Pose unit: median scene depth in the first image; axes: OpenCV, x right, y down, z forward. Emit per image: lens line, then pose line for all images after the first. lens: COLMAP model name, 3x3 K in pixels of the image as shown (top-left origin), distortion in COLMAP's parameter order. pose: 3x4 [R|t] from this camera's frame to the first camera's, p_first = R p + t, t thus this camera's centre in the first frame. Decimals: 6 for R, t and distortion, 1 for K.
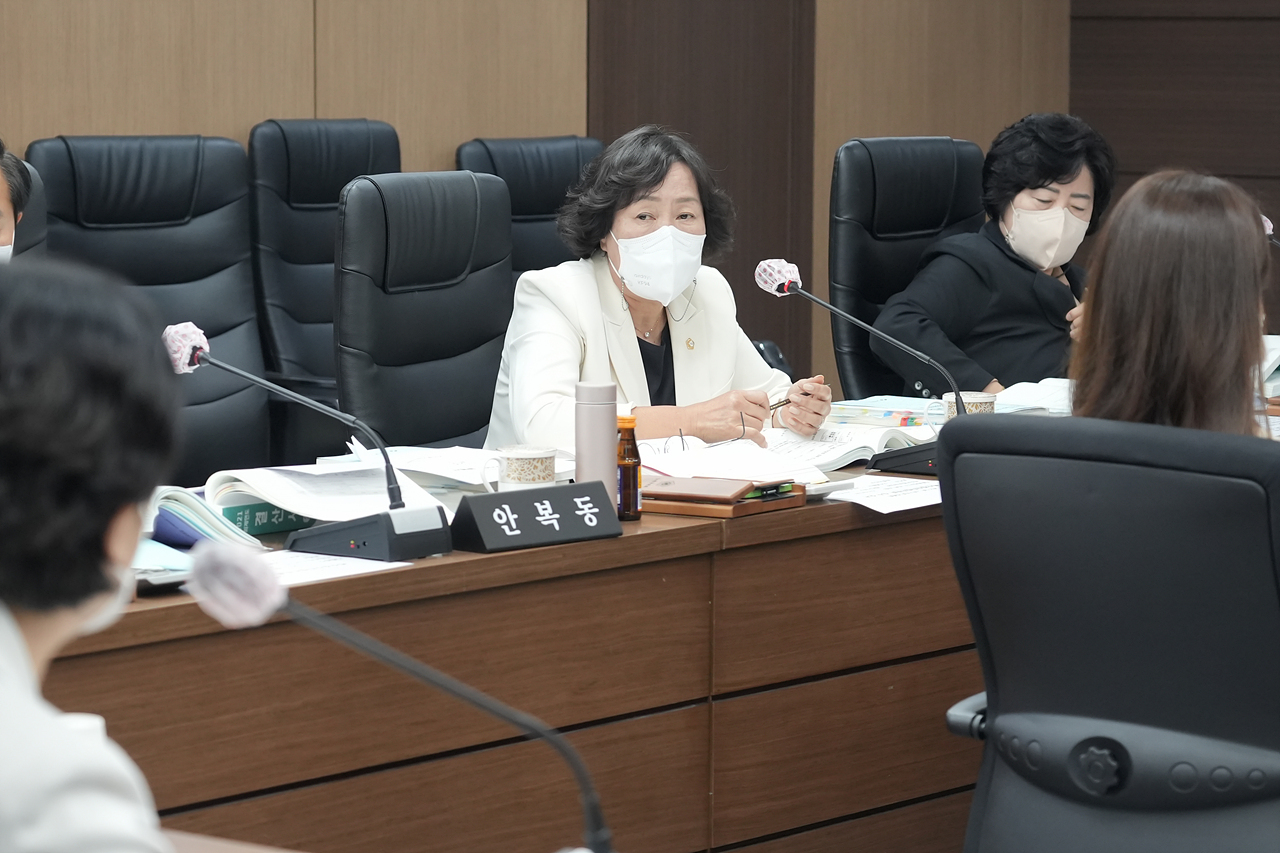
lens RADIAL K [[3995.4, 0, 640.0], [0, 3995.4, 426.5], [0, 0, 1]] dist [0.134647, -0.233195]
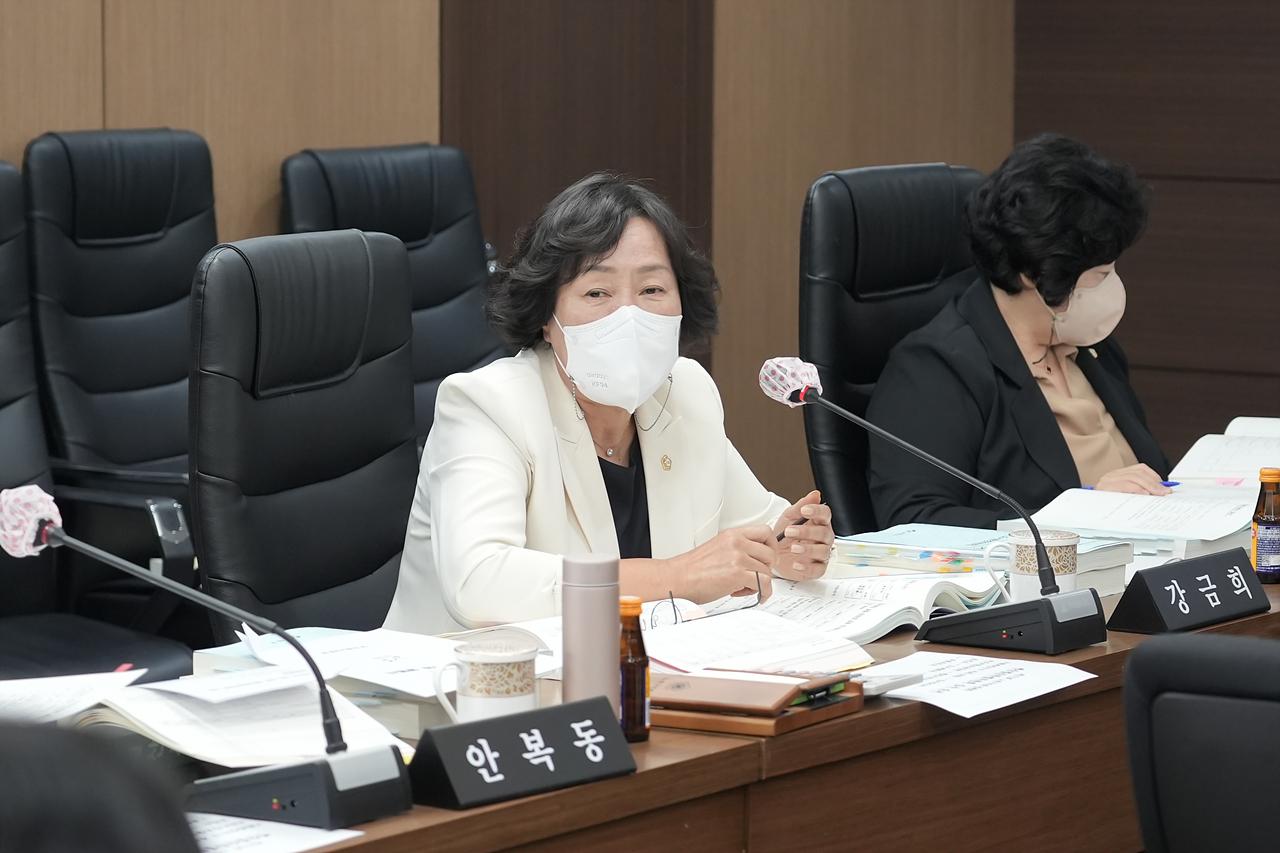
lens RADIAL K [[4520.8, 0, 640.0], [0, 4520.8, 426.5], [0, 0, 1]] dist [0.113421, 1.275856]
pose [[0.997911, -0.007776, 0.064128, -0.048048], [0.007206, 0.999933, 0.009110, -0.036871], [-0.064195, -0.008629, 0.997900, 0.157092]]
